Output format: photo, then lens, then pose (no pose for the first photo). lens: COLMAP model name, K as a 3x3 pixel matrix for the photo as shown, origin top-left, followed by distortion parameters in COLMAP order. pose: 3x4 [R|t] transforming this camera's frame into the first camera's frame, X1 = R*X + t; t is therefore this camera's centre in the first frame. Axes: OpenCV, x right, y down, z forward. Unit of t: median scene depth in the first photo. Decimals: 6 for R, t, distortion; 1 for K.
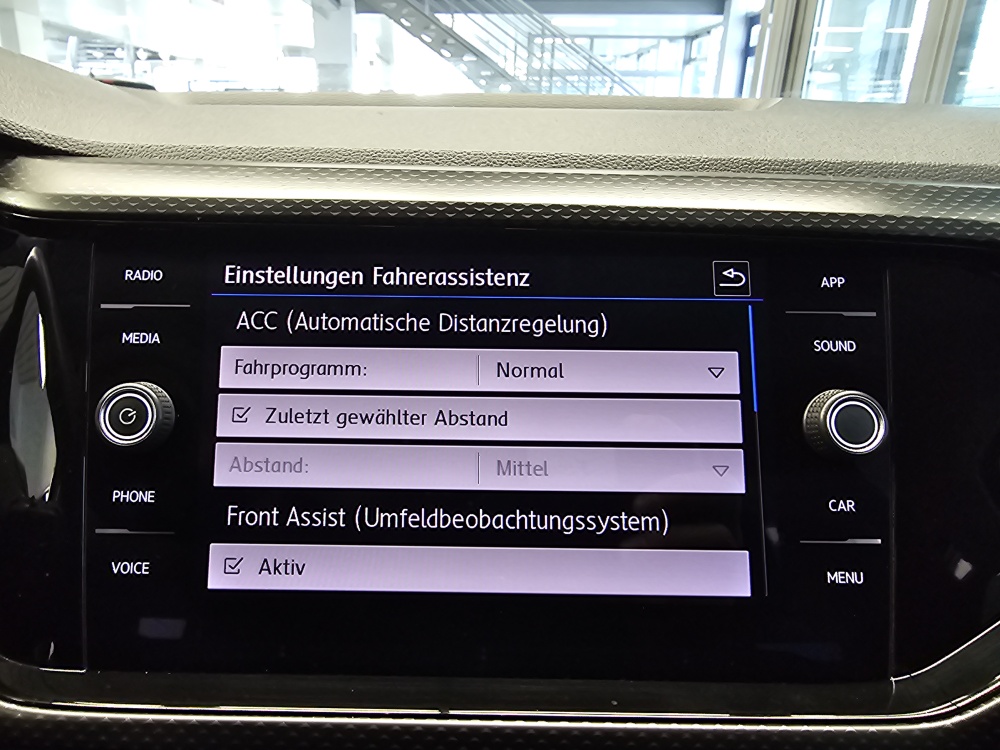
lens RADIAL K [[692.1, 0, 429.7], [0, 692.1, 369.4], [0, 0, 1]] dist [0.002797, -0.004129]
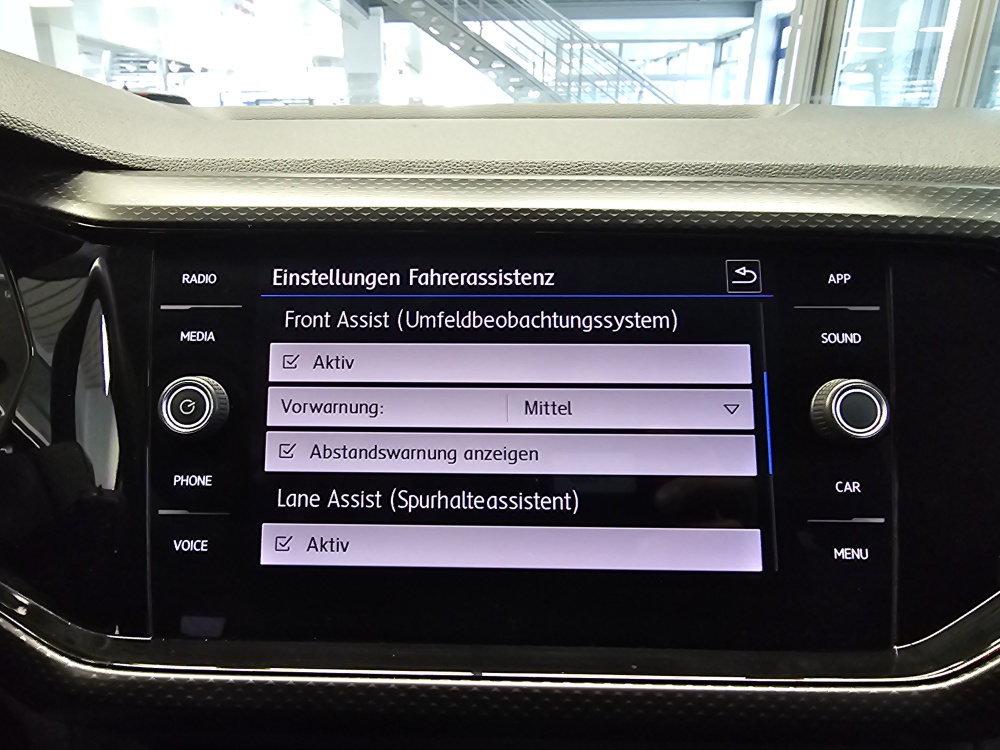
lens RADIAL K [[692.1, 0, 445.4], [0, 692.1, 376.0], [0, 0, 1]] dist [0.002797, -0.004129]
pose [[0.999743, -0.007021, -0.021576, -0.002951], [0.007005, 0.999975, -0.000822, 0.020715], [0.021581, 0.000671, 0.999767, -0.080922]]
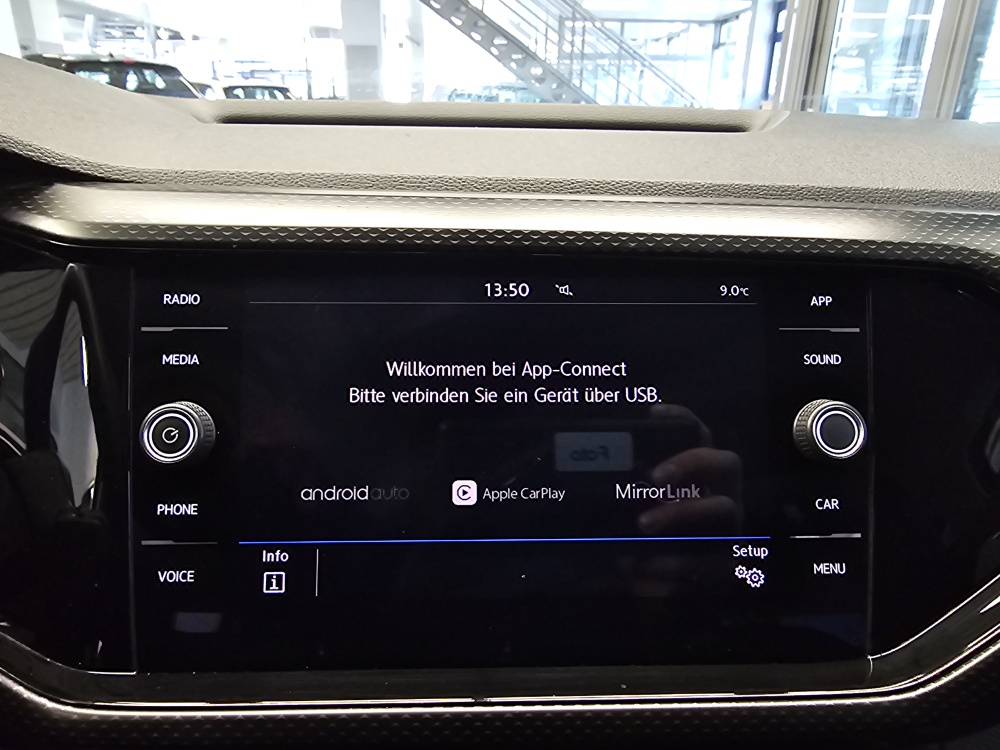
lens RADIAL K [[692.1, 0, 497.6], [0, 692.1, 371.8], [0, 0, 1]] dist [0.002797, -0.004129]
pose [[0.998794, -0.011471, 0.047746, 0.014596], [0.010191, 0.999584, 0.026976, -0.048576], [-0.048036, -0.026457, 0.998495, -0.076133]]
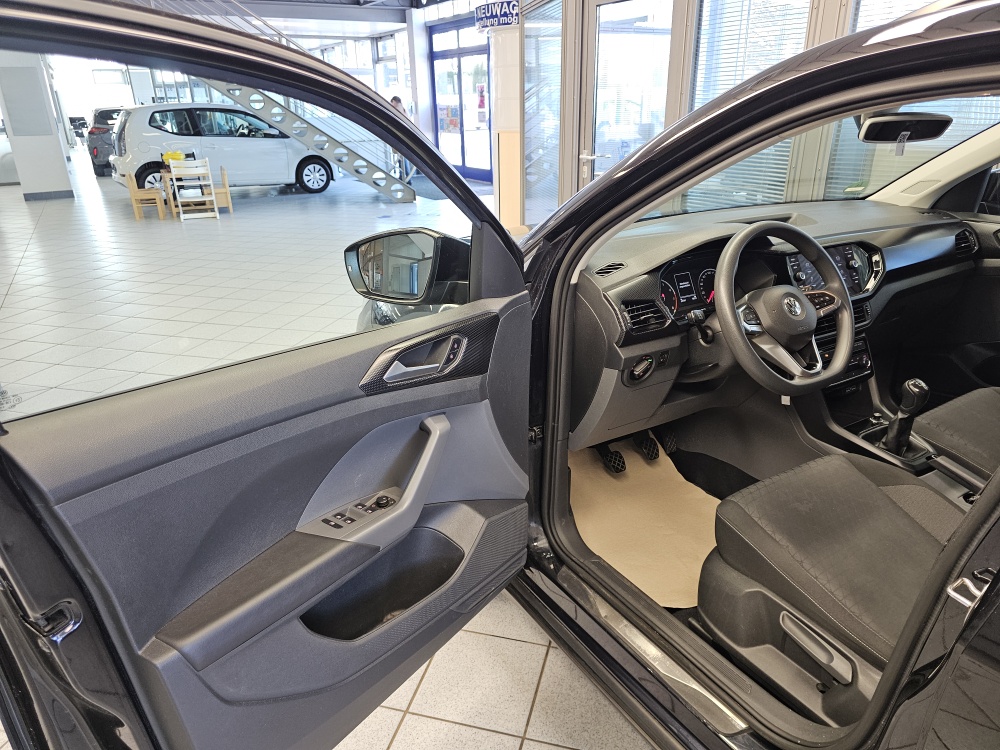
lens RADIAL K [[683.7, 0, 498.9], [0, 683.7, 384.3], [0, 0, 1]] dist [0.052010, -0.053278]
pose [[0.845607, -0.227818, 0.482750, -7.240269], [0.204753, 0.973609, 0.100808, -0.237936], [-0.492976, 0.013601, 0.869937, -4.087866]]
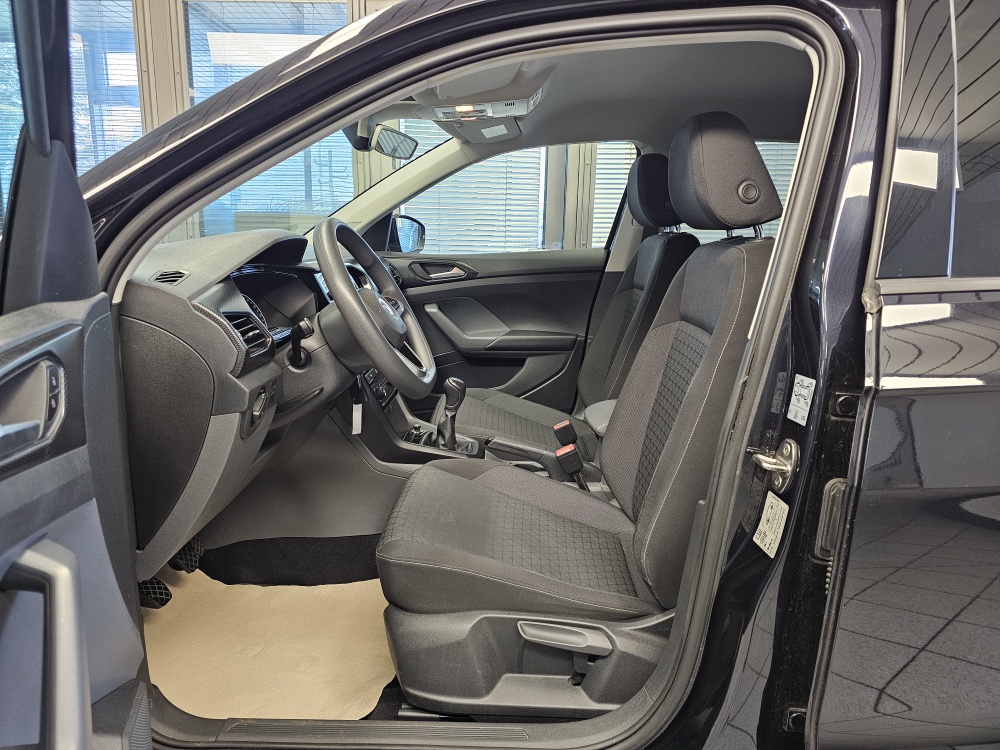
lens RADIAL K [[683.7, 0, 499.7], [0, 683.7, 368.0], [0, 0, 1]] dist [0.052010, -0.053278]
pose [[0.020646, -0.218949, 0.975518, -7.351157], [0.334886, 0.920876, 0.199597, -0.066150], [-0.942032, 0.322567, 0.092335, -1.116236]]
